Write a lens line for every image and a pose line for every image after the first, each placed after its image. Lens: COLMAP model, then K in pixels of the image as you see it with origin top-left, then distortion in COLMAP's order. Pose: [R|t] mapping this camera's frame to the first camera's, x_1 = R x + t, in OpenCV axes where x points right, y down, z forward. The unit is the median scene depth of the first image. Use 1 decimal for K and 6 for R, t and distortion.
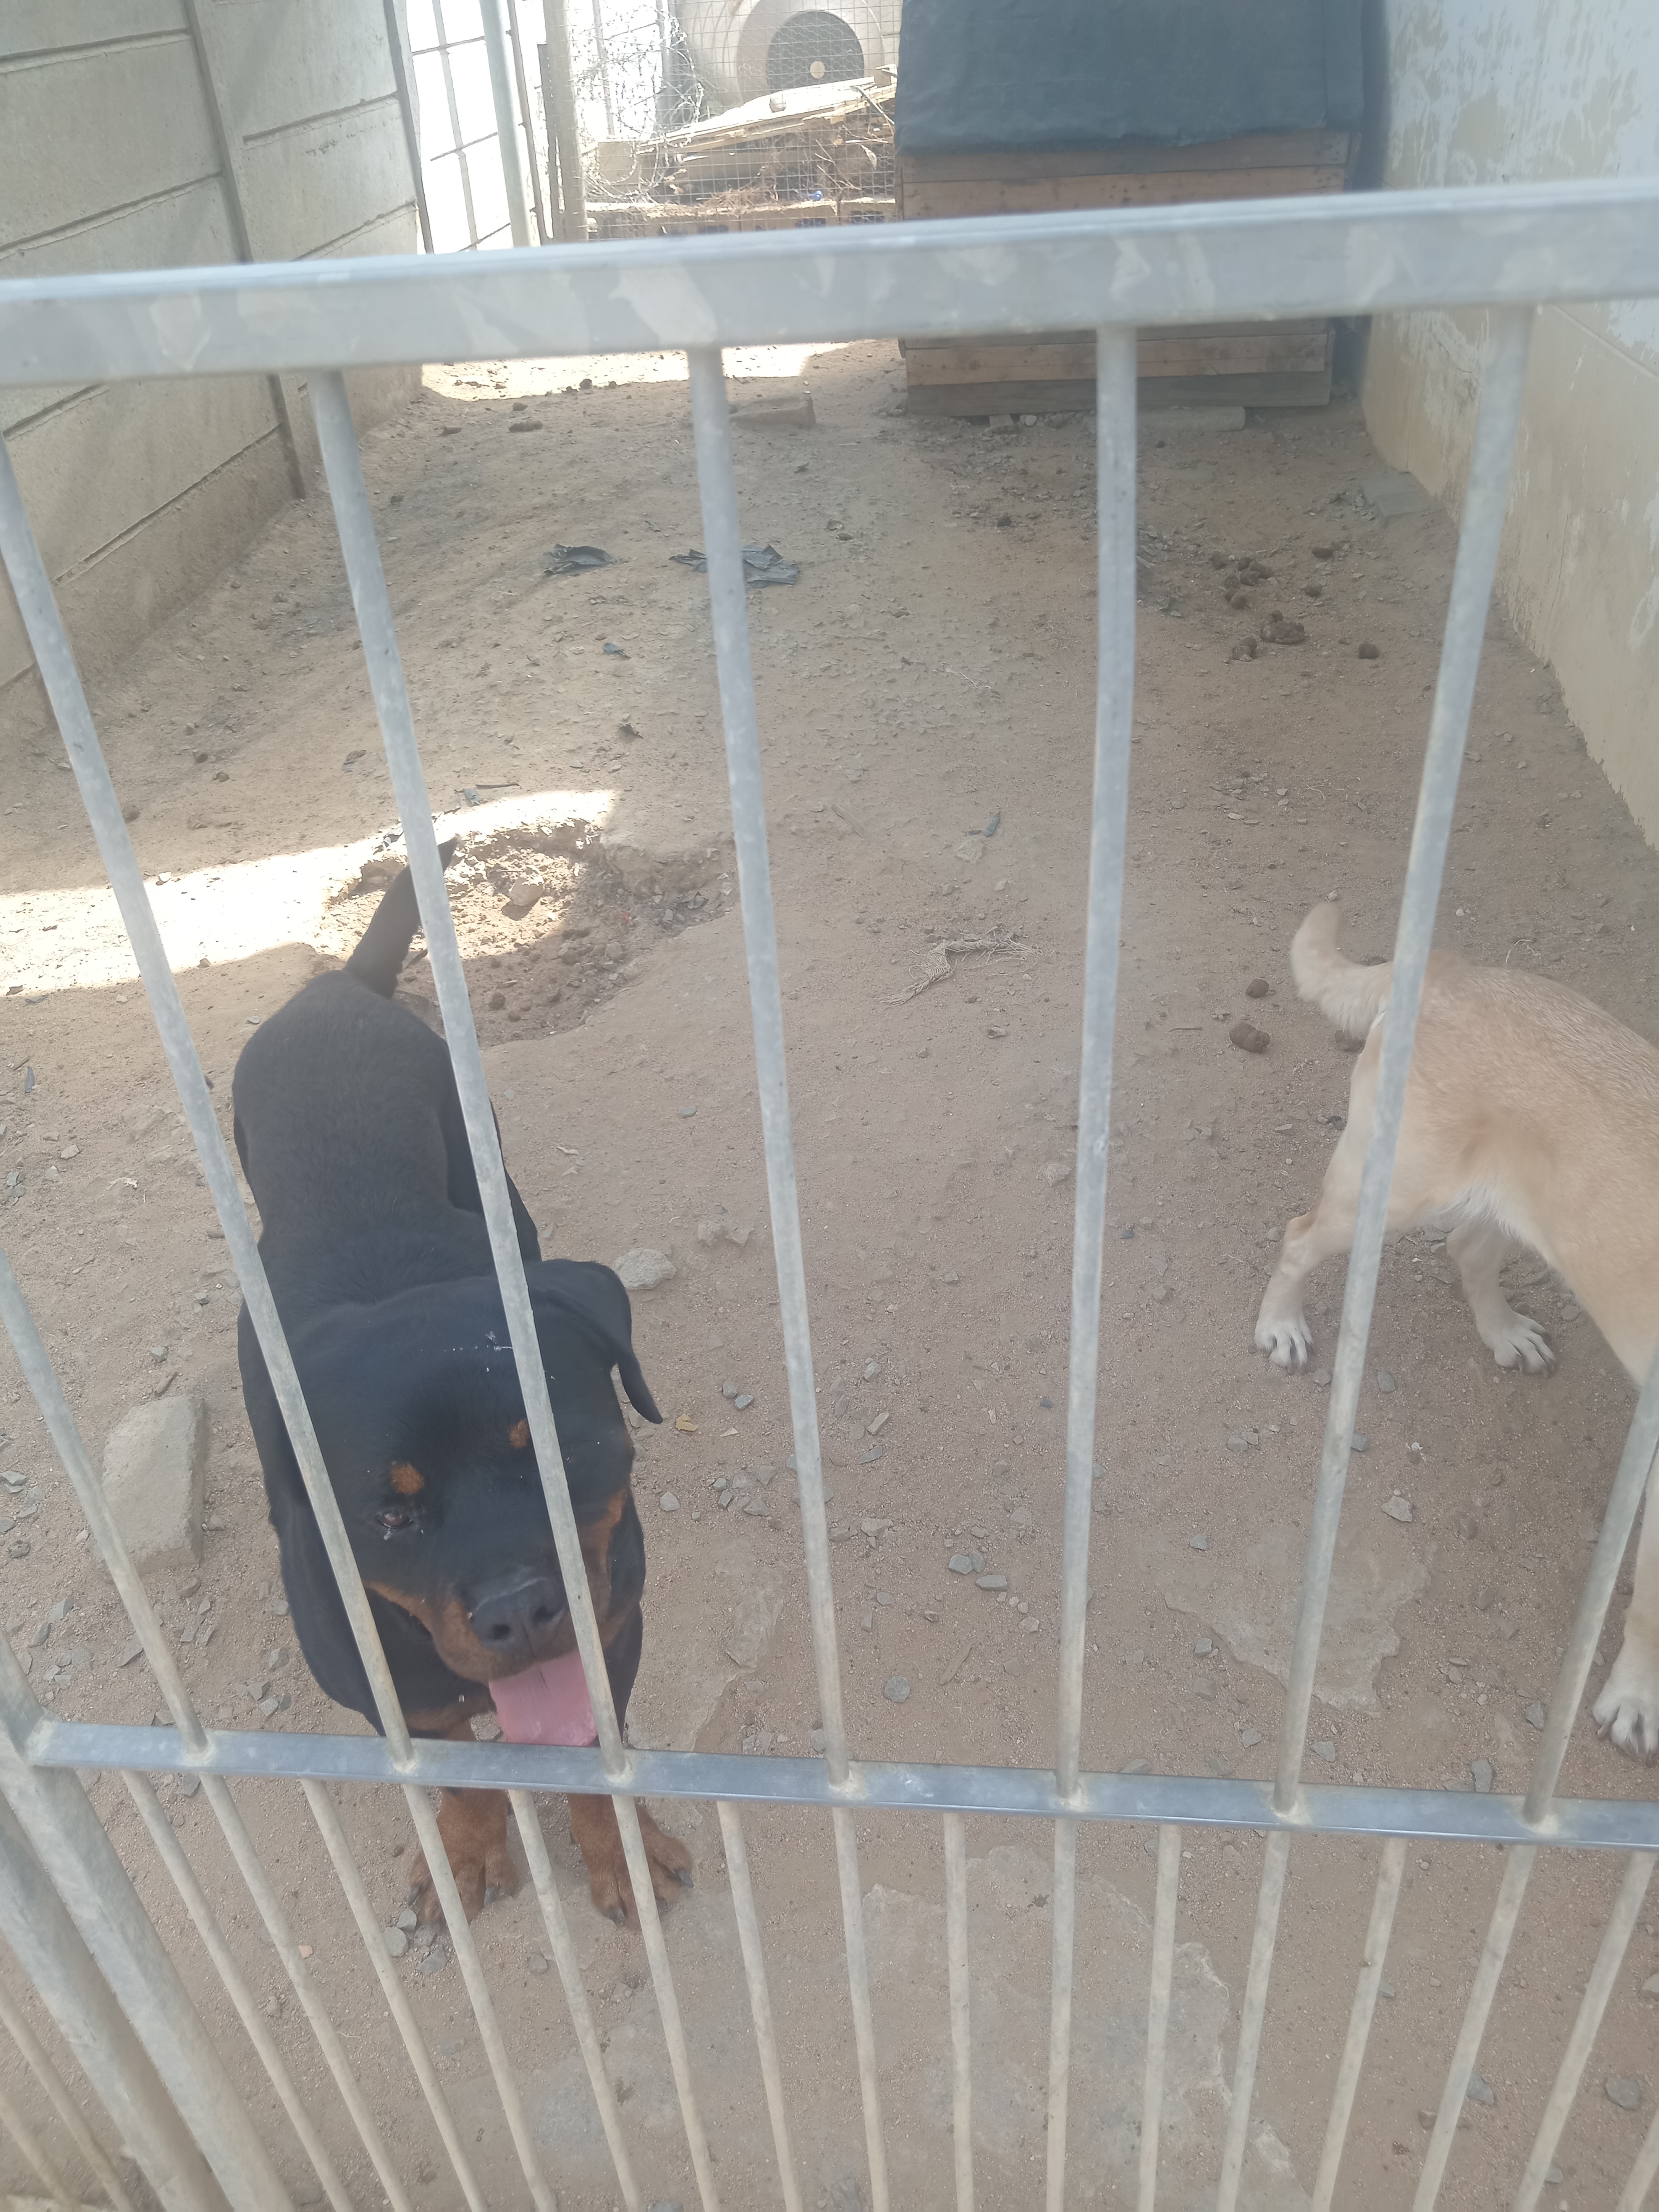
lens RADIAL K [[1729.1, 0, 829.5], [0, 1729.1, 1106.0], [0, 0, 1]] dist [-0.000184, 0.002941]
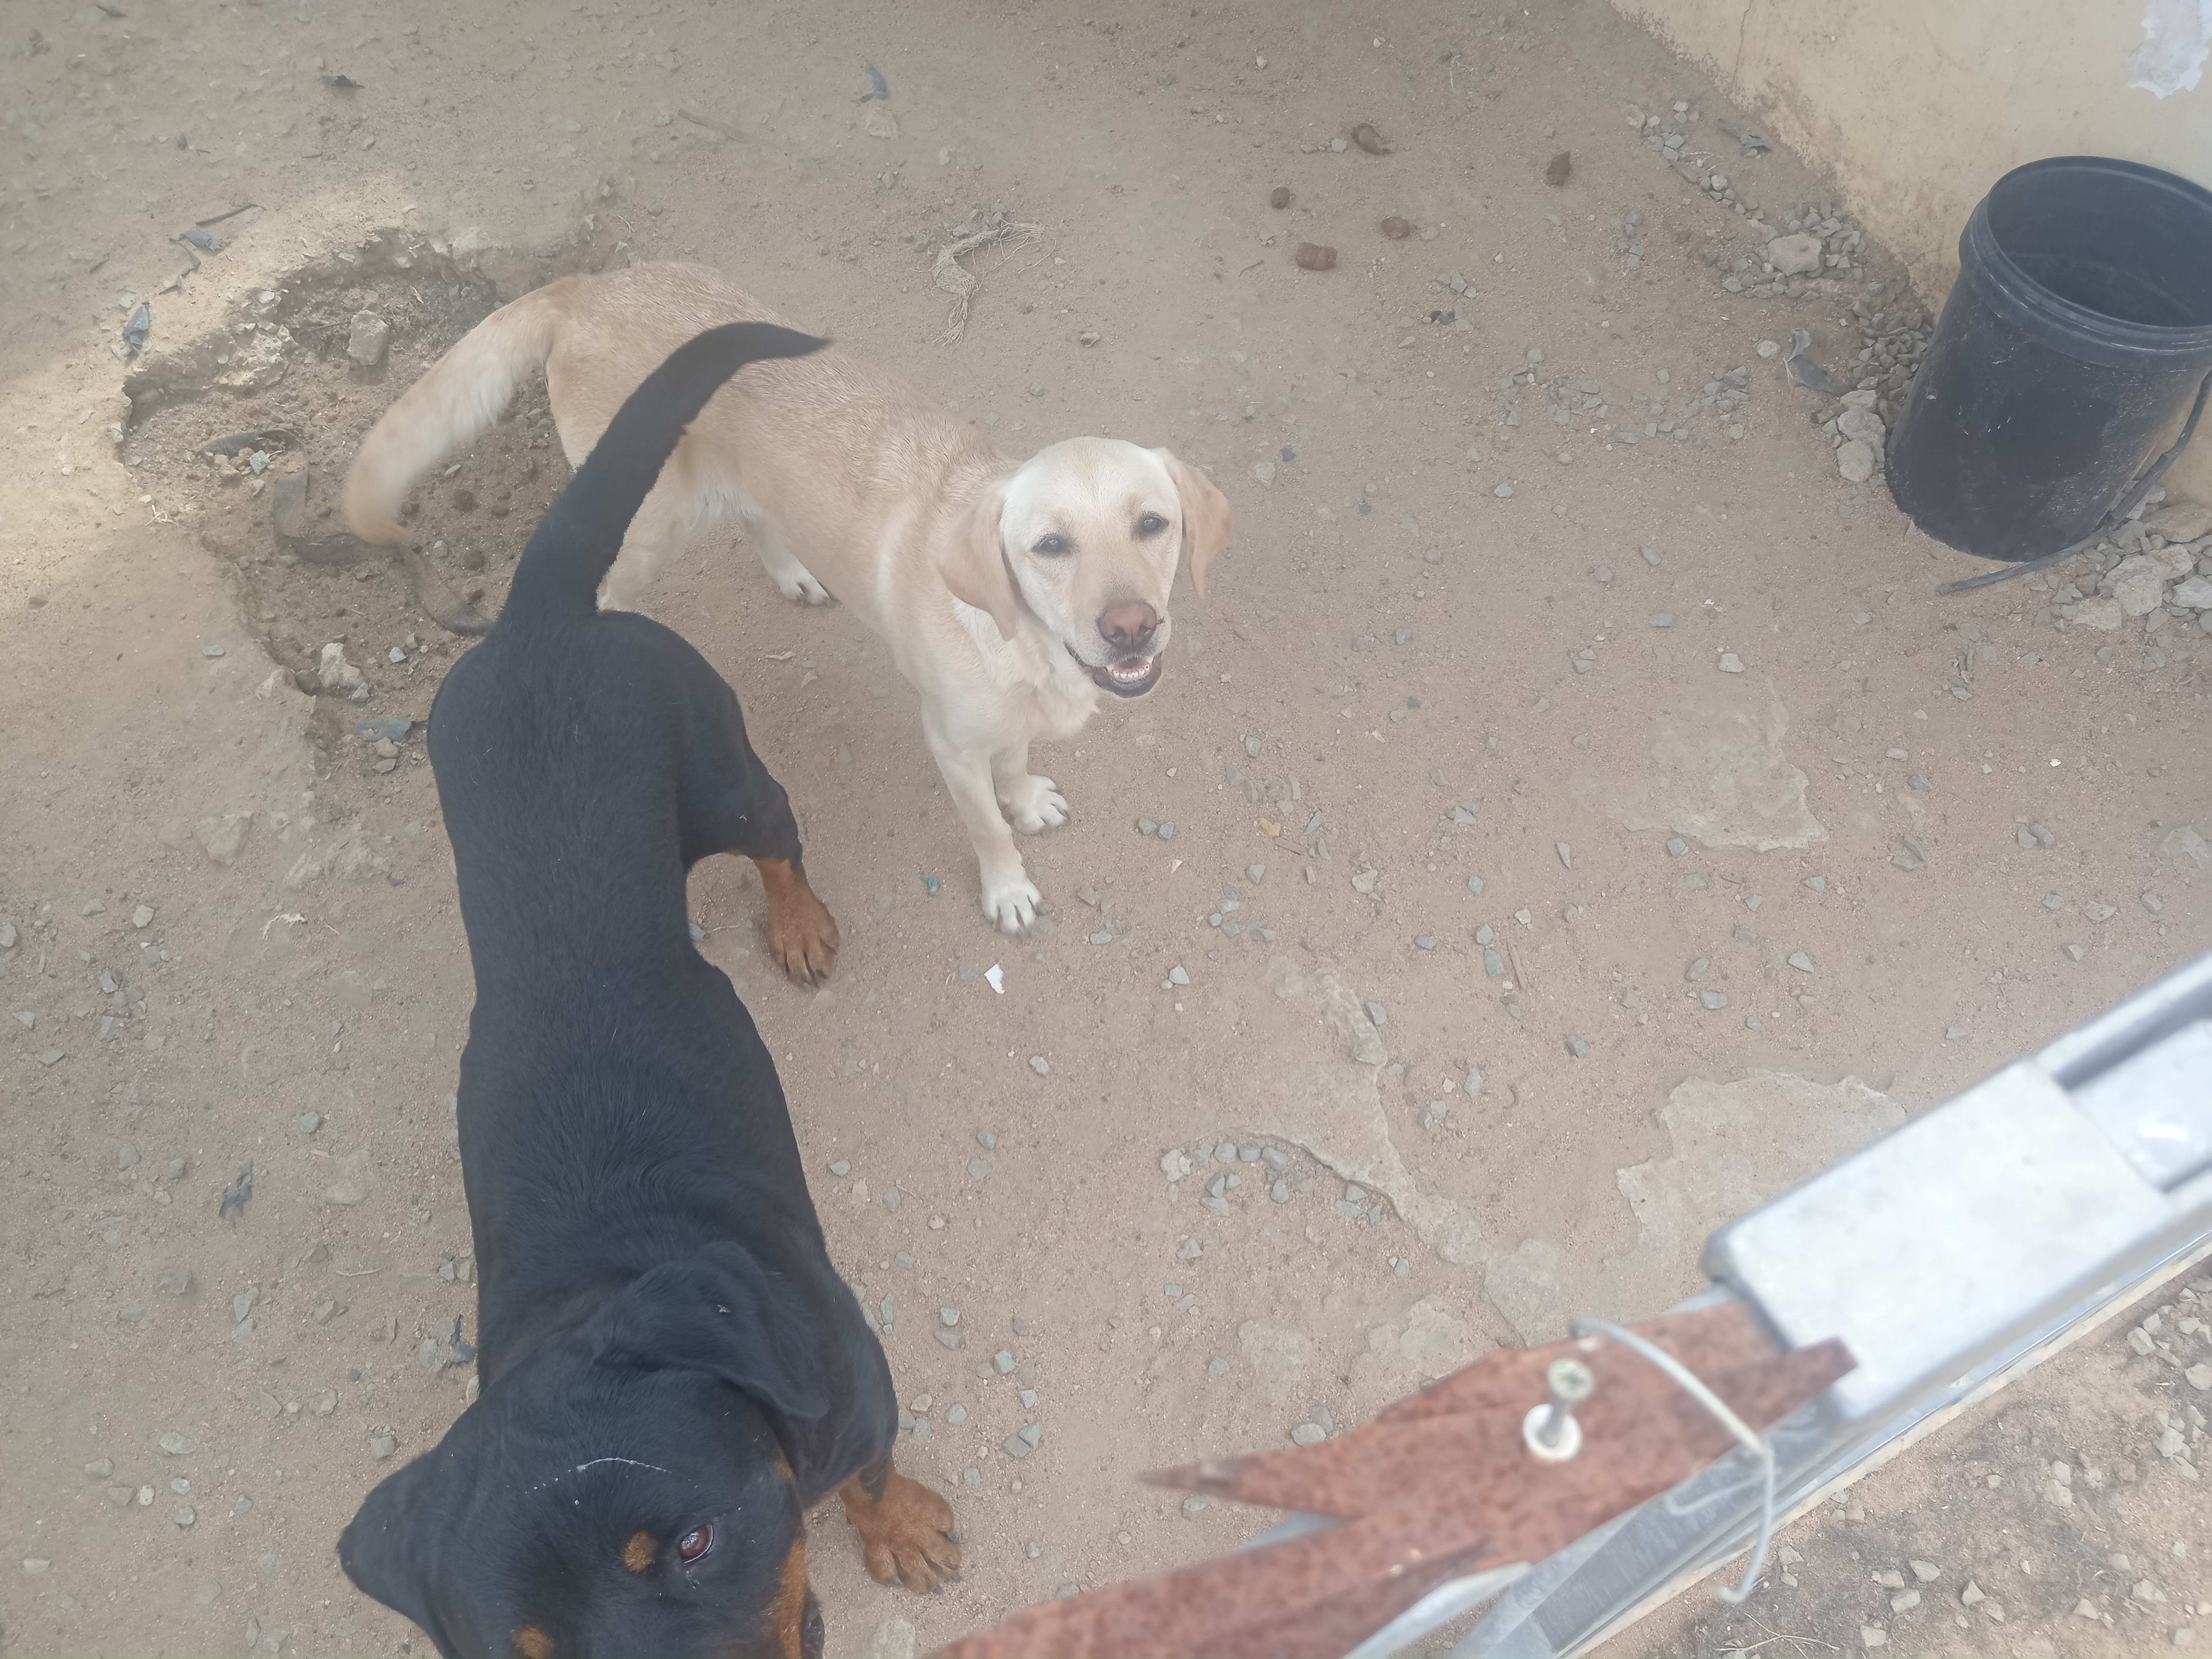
lens RADIAL K [[1675.8, 0, 1110.4], [0, 1675.8, 822.0], [0, 0, 1]] dist [-0.006888, 0.001781]
pose [[0.823146, -0.457163, 0.336798, -0.218176], [0.300334, 0.853898, 0.425039, -0.138017], [-0.481903, -0.248717, 0.840184, 0.115588]]
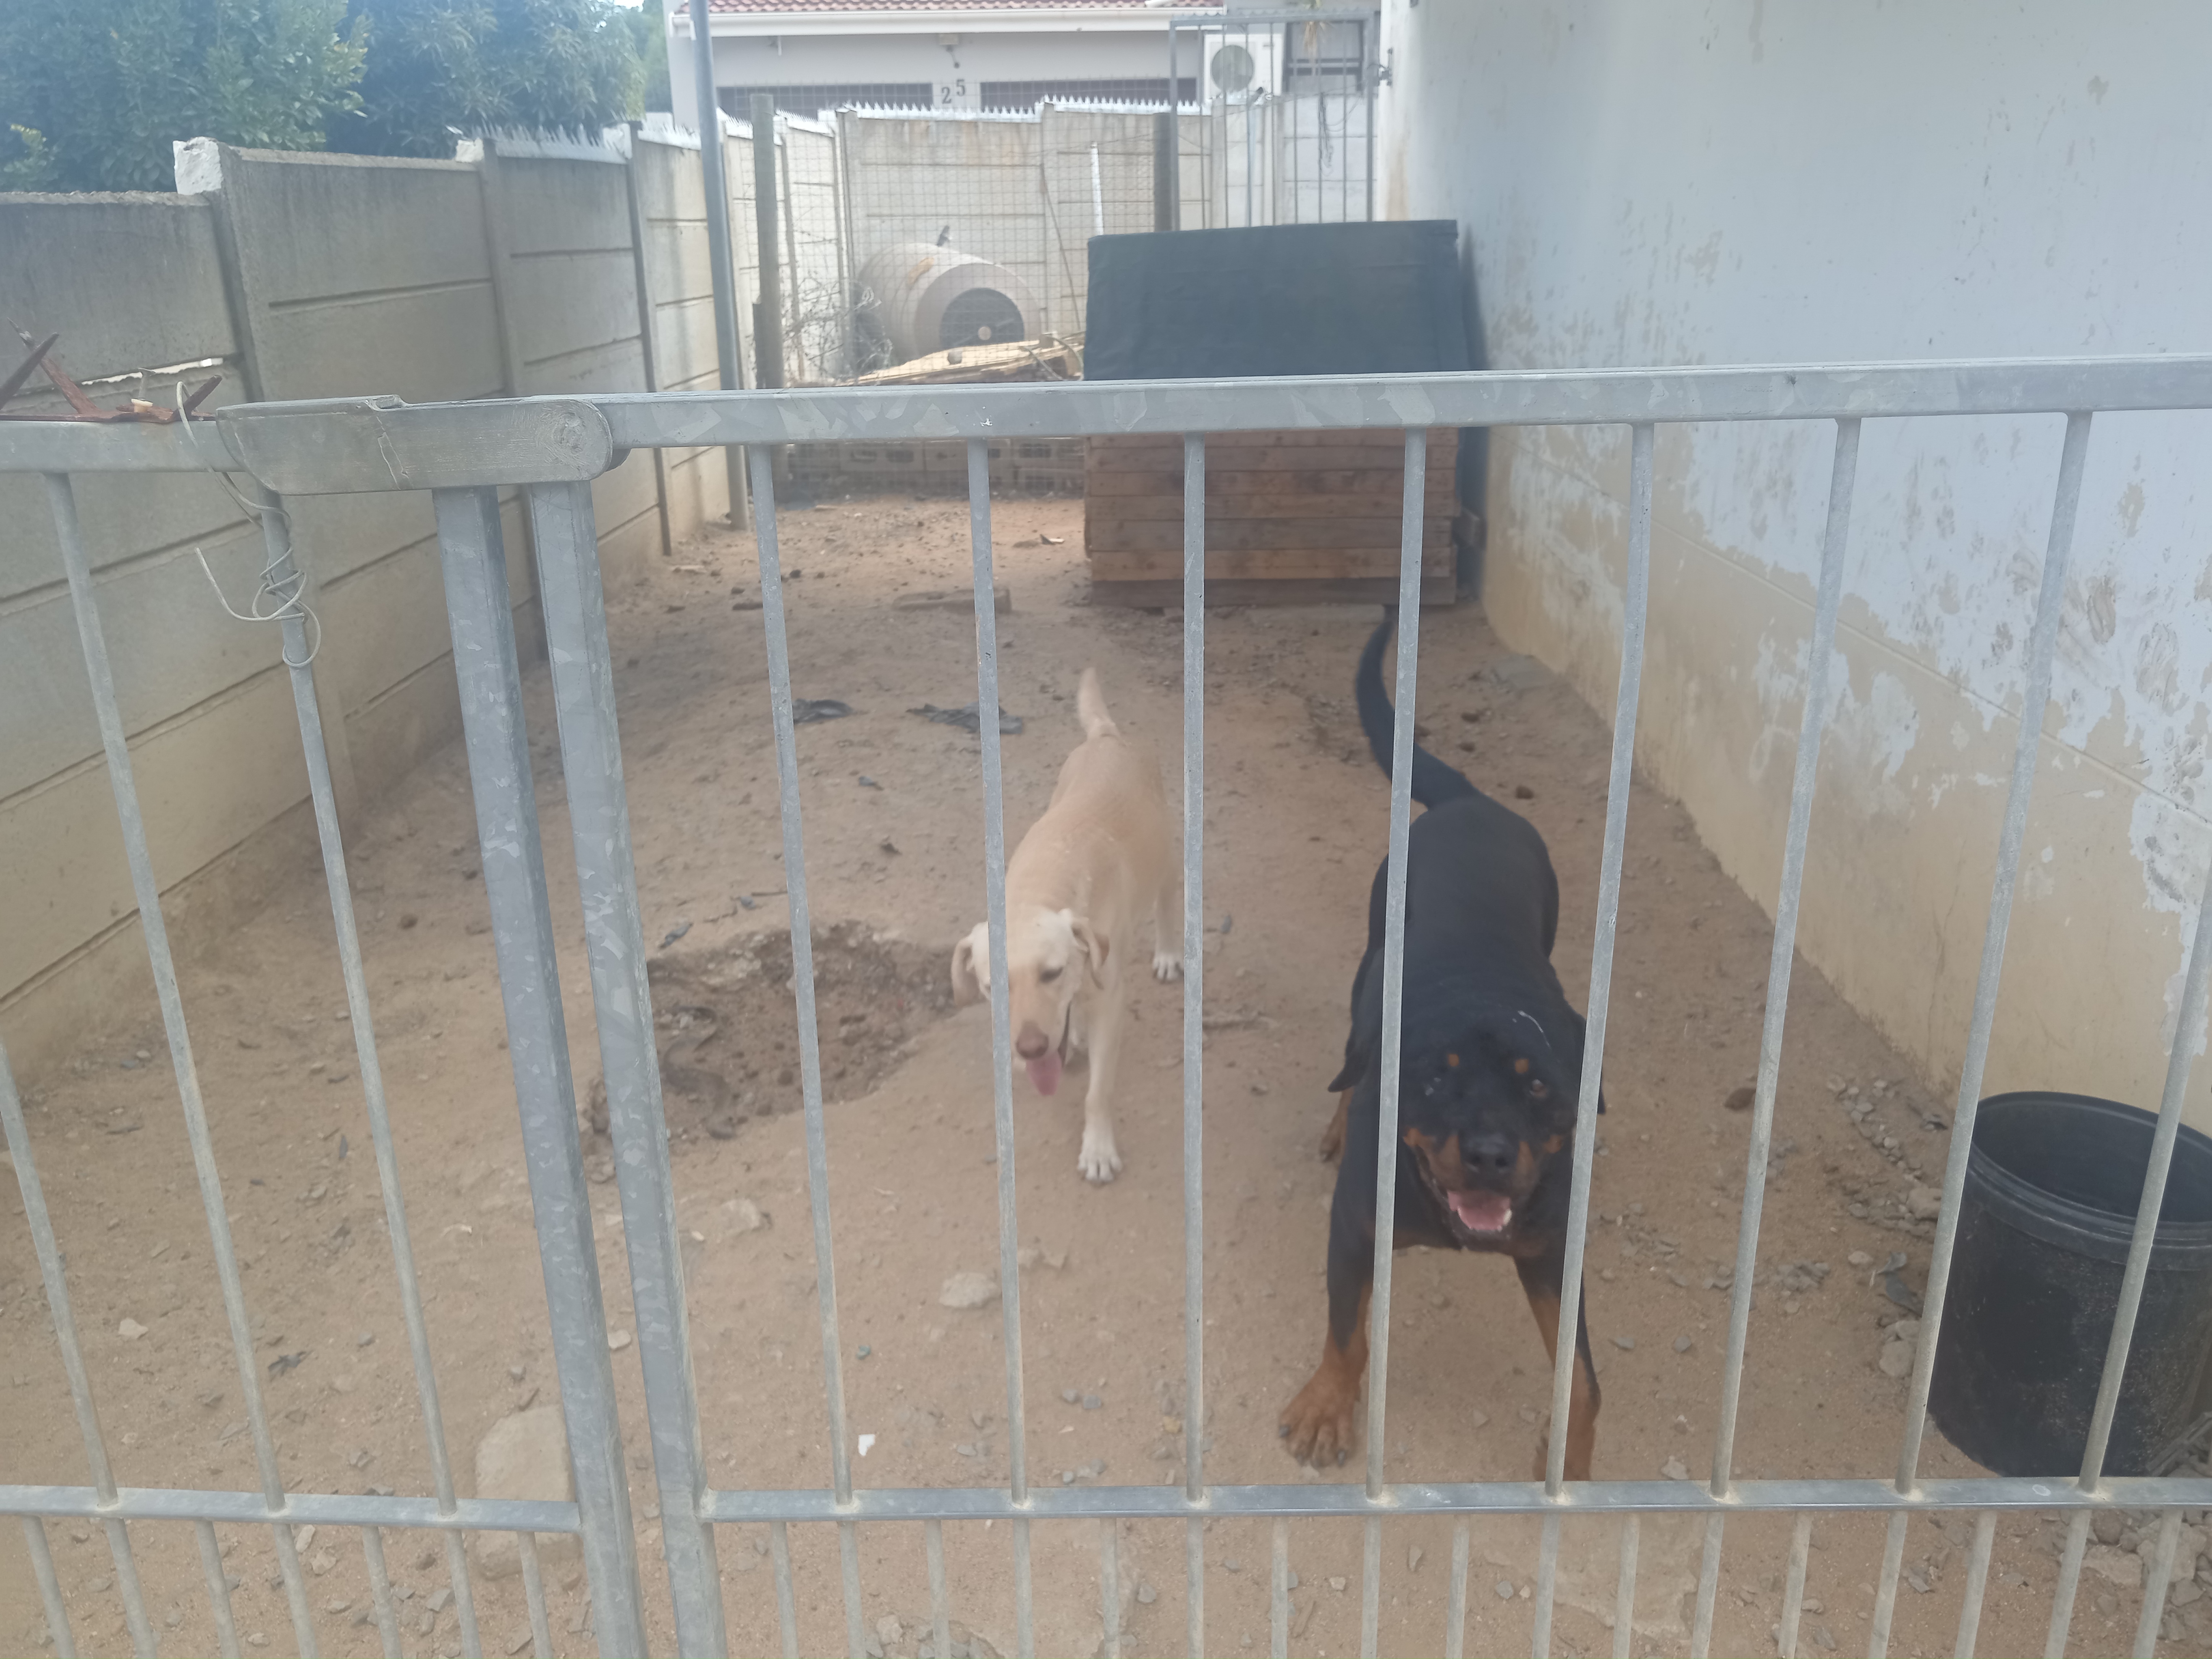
lens RADIAL K [[1729.1, 0, 1110.9], [0, 1729.1, 809.9], [0, 0, 1]] dist [-0.000184, 0.002941]
pose [[0.995219, 0.013521, 0.096729, -0.075954], [0.013256, 0.962509, -0.270926, 0.058623], [-0.096766, 0.270913, 0.957728, -0.080933]]
